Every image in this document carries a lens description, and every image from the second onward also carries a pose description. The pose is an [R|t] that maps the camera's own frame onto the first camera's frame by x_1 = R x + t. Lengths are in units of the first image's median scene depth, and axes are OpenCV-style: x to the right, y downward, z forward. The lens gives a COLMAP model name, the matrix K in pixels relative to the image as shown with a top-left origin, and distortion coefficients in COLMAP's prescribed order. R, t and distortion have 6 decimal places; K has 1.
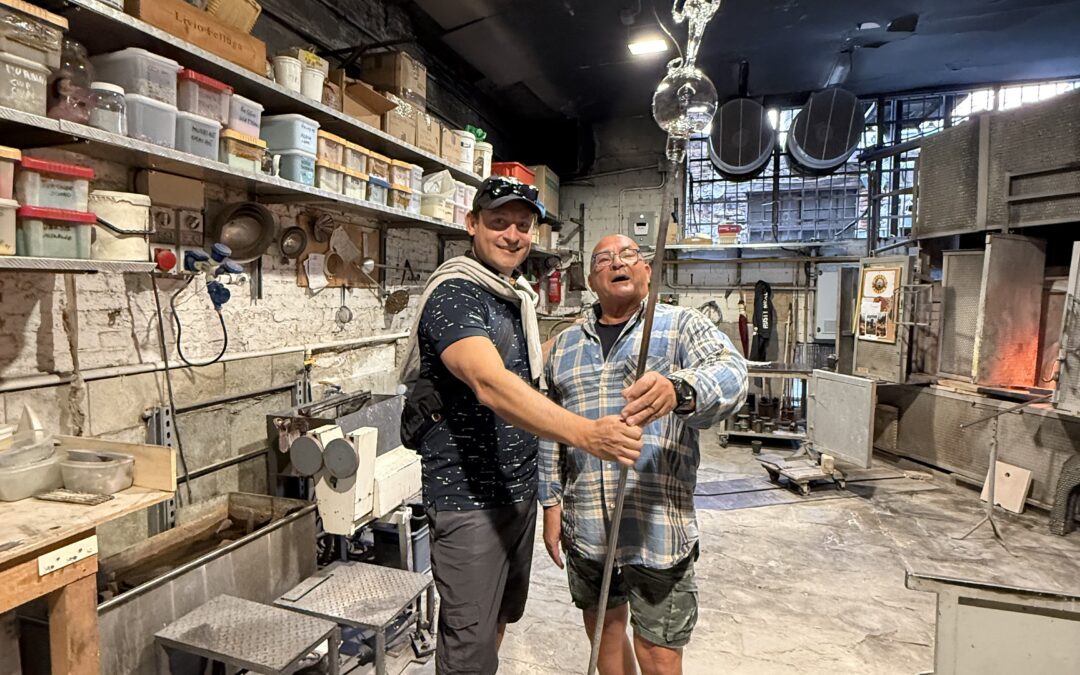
lens RADIAL K [[578.5, 0, 533.5], [0, 578.5, 338.0], [0, 0, 1]] dist [-0.003046, -0.000698]
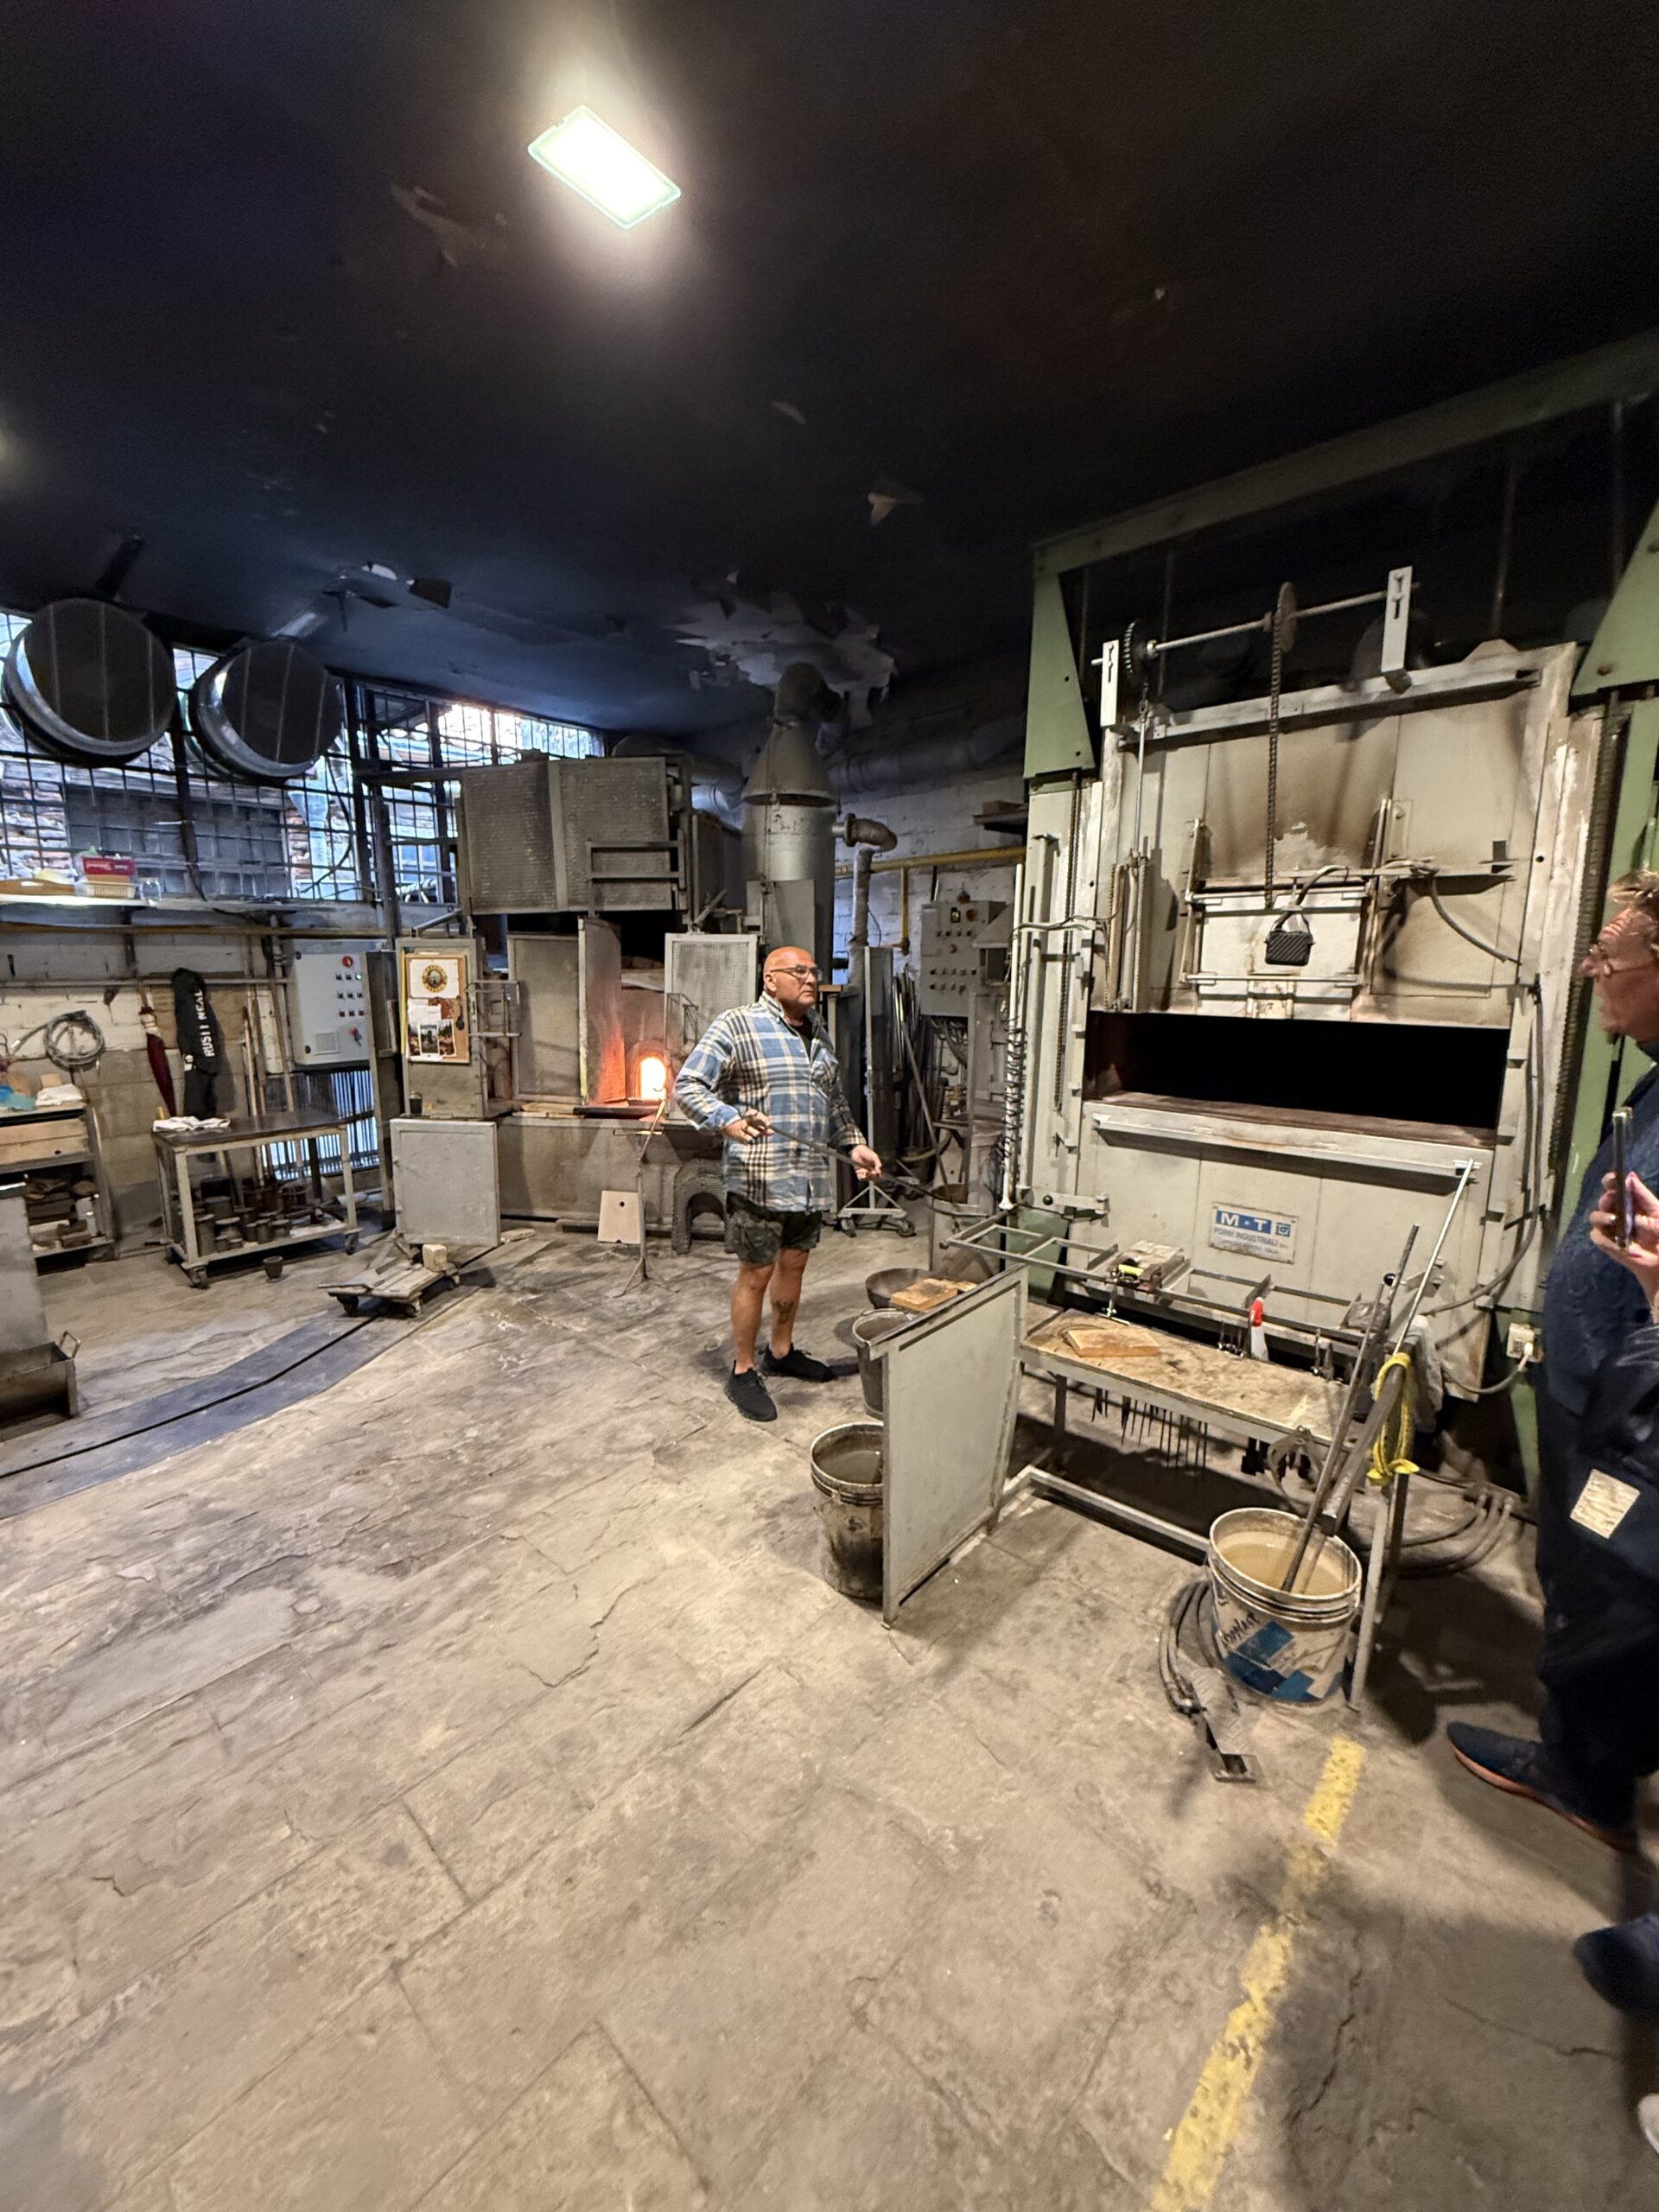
lens RADIAL K [[887.8, 0, 828.6], [0, 887.8, 1102.9], [0, 0, 1]] dist [0.000148, 0.000658]
pose [[0.391191, -0.152475, 0.907591, -0.159337], [0.078628, 0.988111, 0.132112, -0.042251], [-0.916945, 0.019681, 0.398529, 0.135653]]
